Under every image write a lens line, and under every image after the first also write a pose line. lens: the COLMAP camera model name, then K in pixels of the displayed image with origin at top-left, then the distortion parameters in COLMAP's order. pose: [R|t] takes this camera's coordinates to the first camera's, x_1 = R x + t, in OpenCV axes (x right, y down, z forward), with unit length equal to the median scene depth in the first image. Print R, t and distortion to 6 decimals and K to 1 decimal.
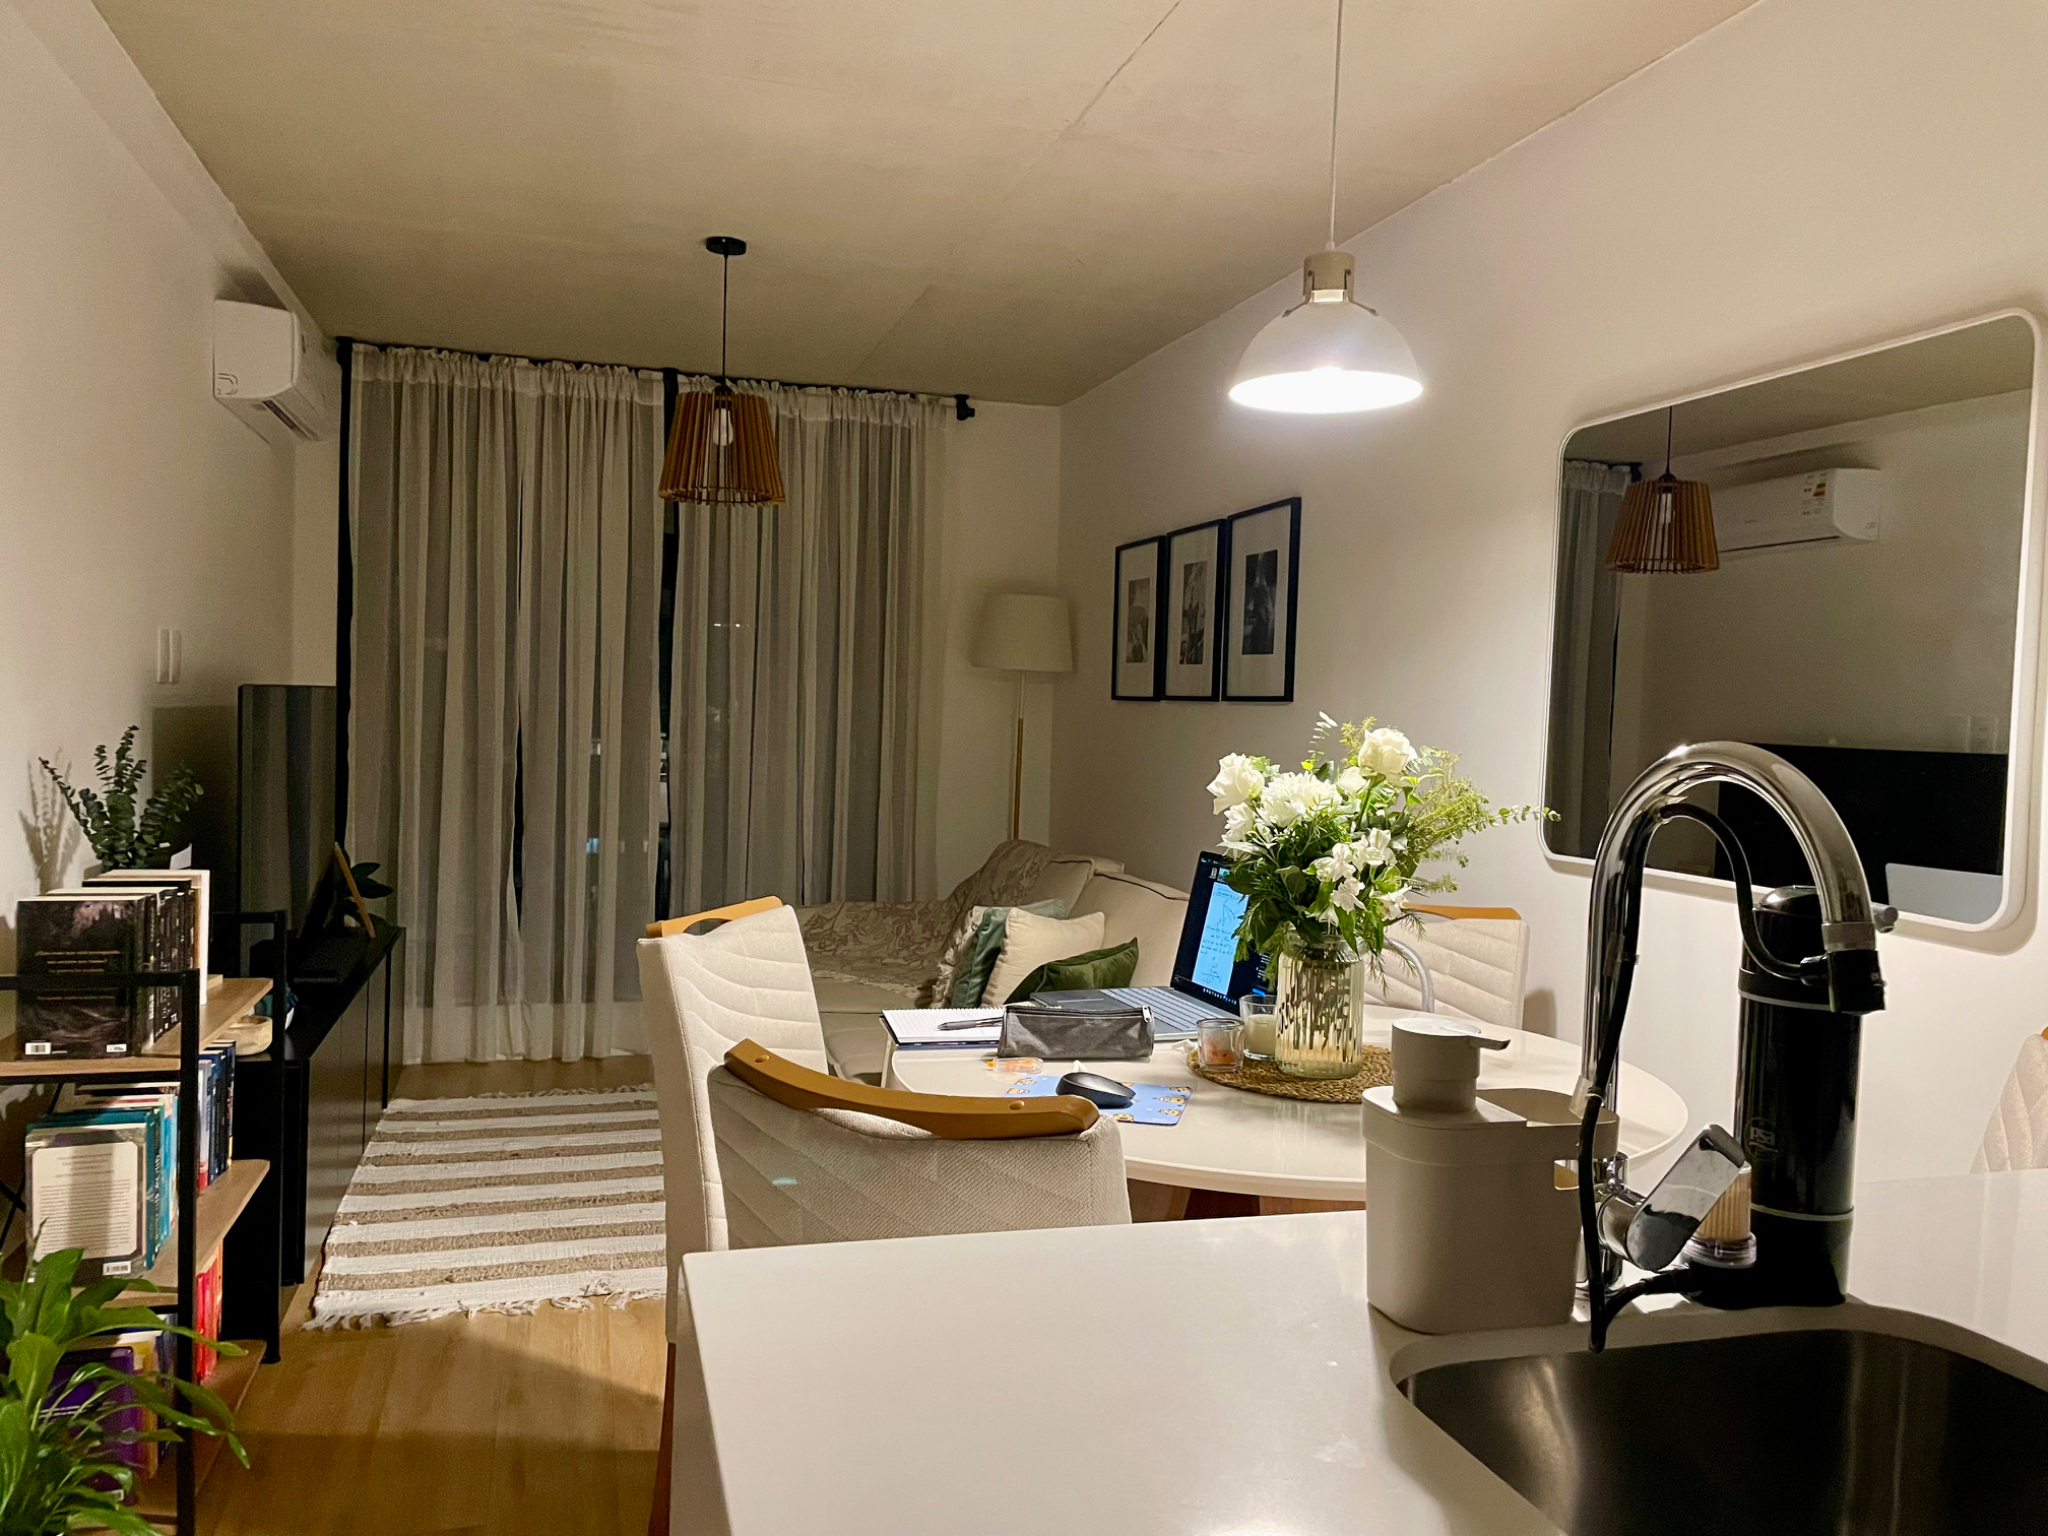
lens RADIAL K [[1552.0, 0, 1025.9], [0, 1552.0, 762.5], [0, 0, 1]] dist [0.074704, -0.089241]
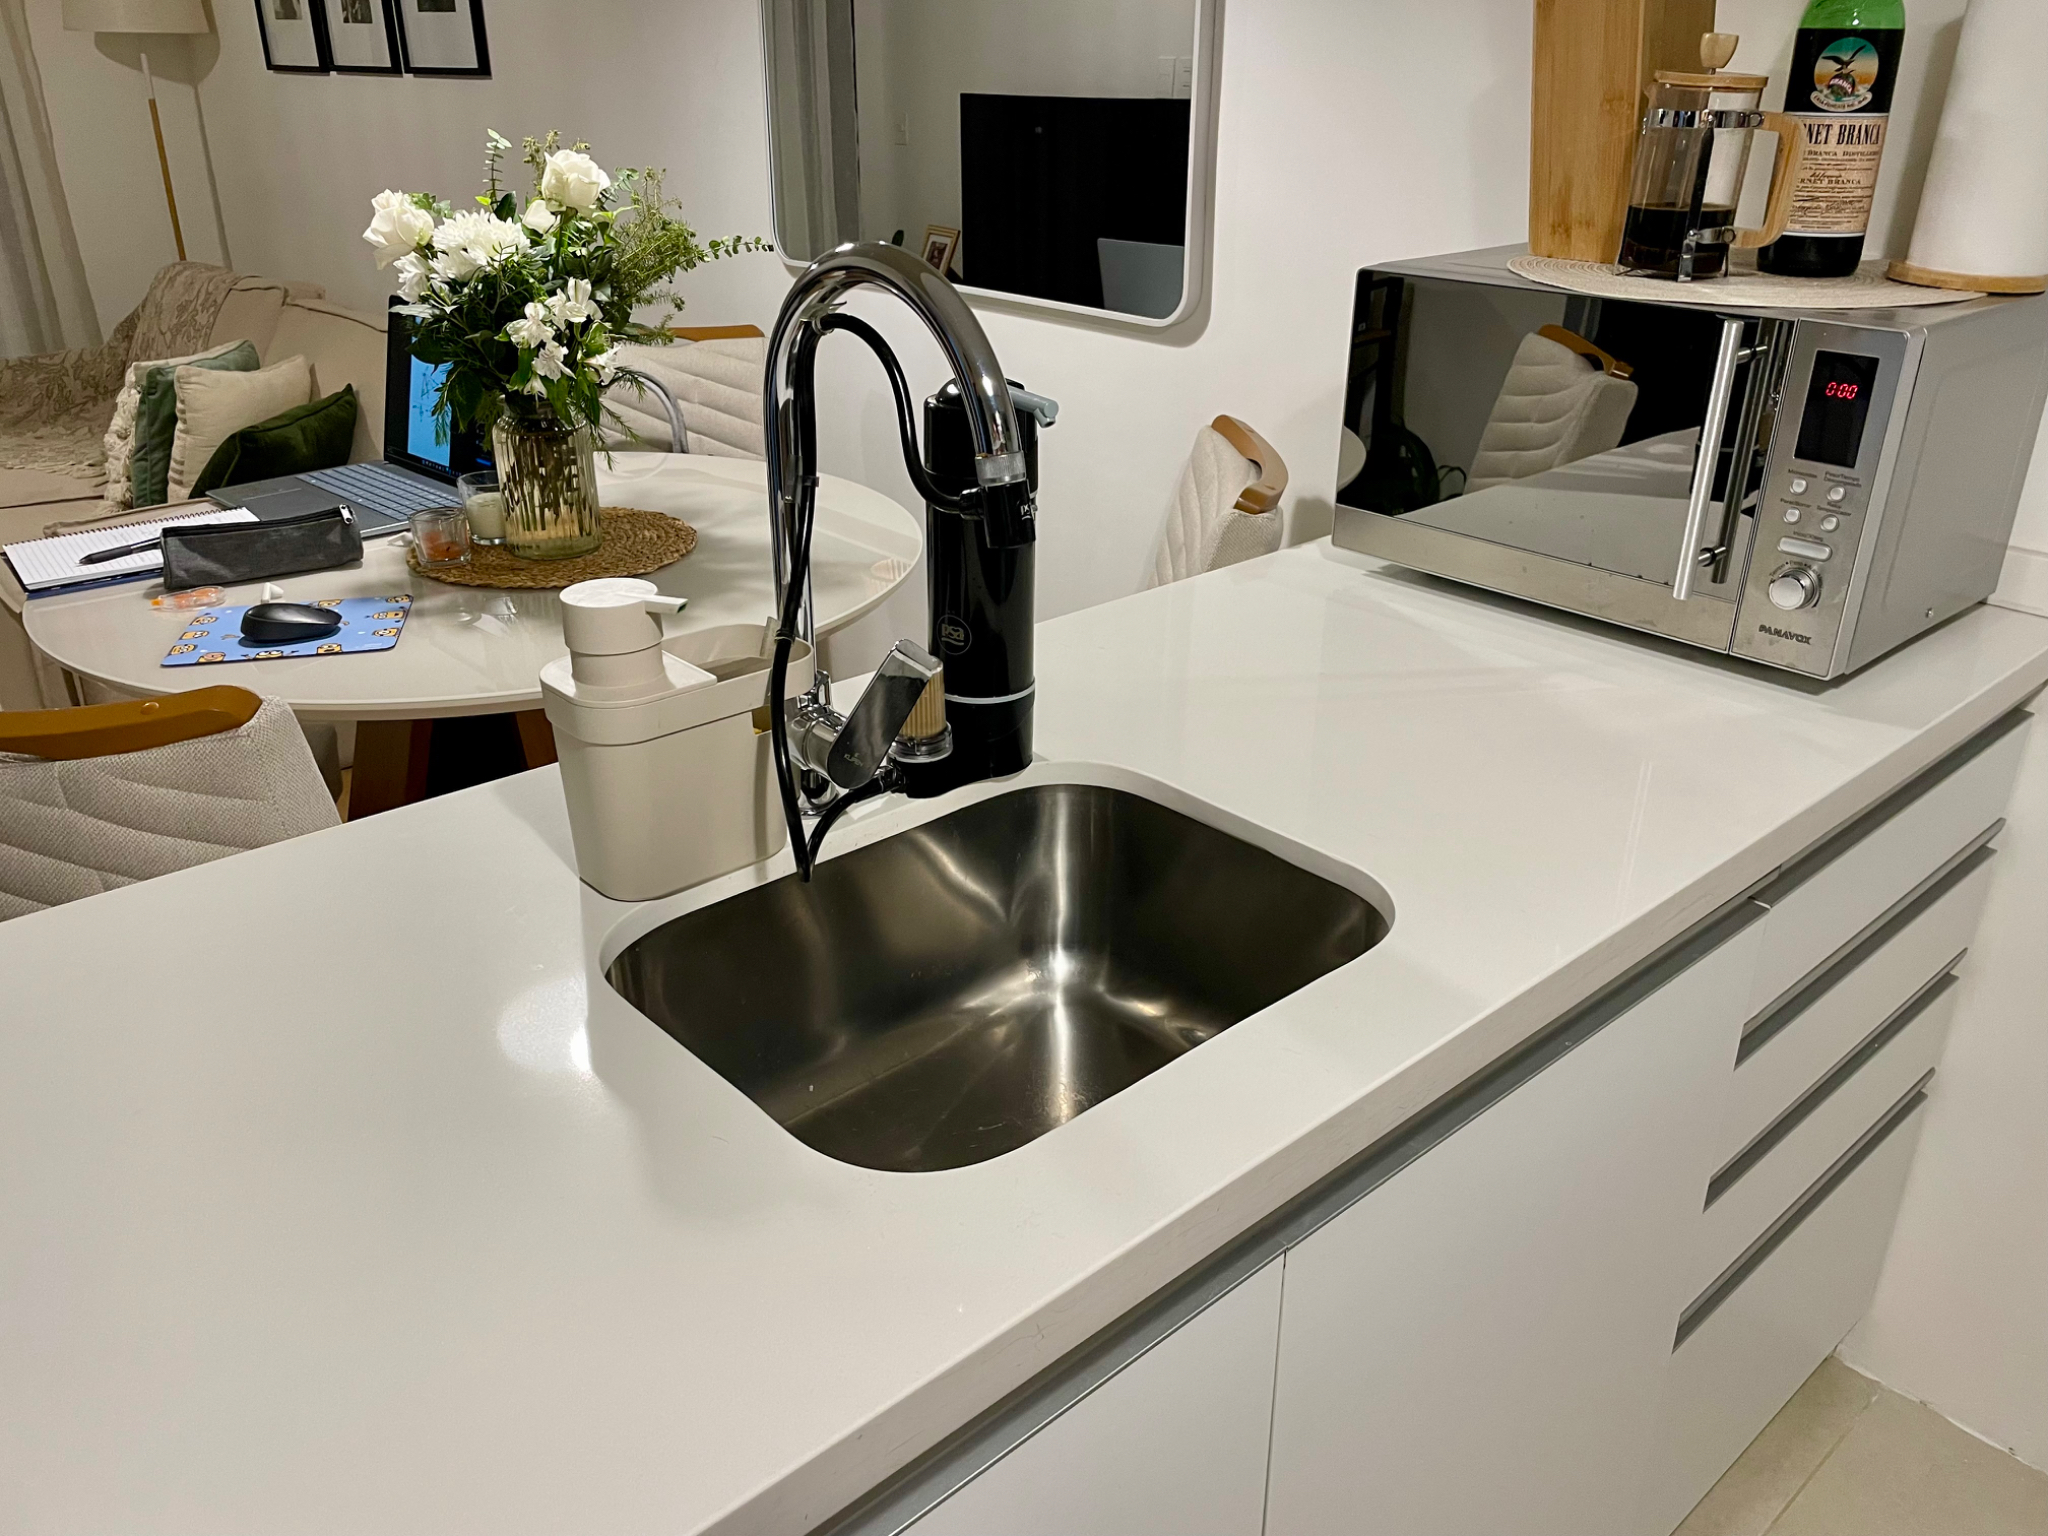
lens RADIAL K [[1552.0, 0, 1016.8], [0, 1552.0, 759.4], [0, 0, 1]] dist [0.074704, -0.089241]
pose [[0.904818, -0.203625, 0.373953, 0.063750], [0.042377, 0.916944, 0.396759, -0.046549], [-0.423684, -0.343148, 0.838297, 0.063163]]
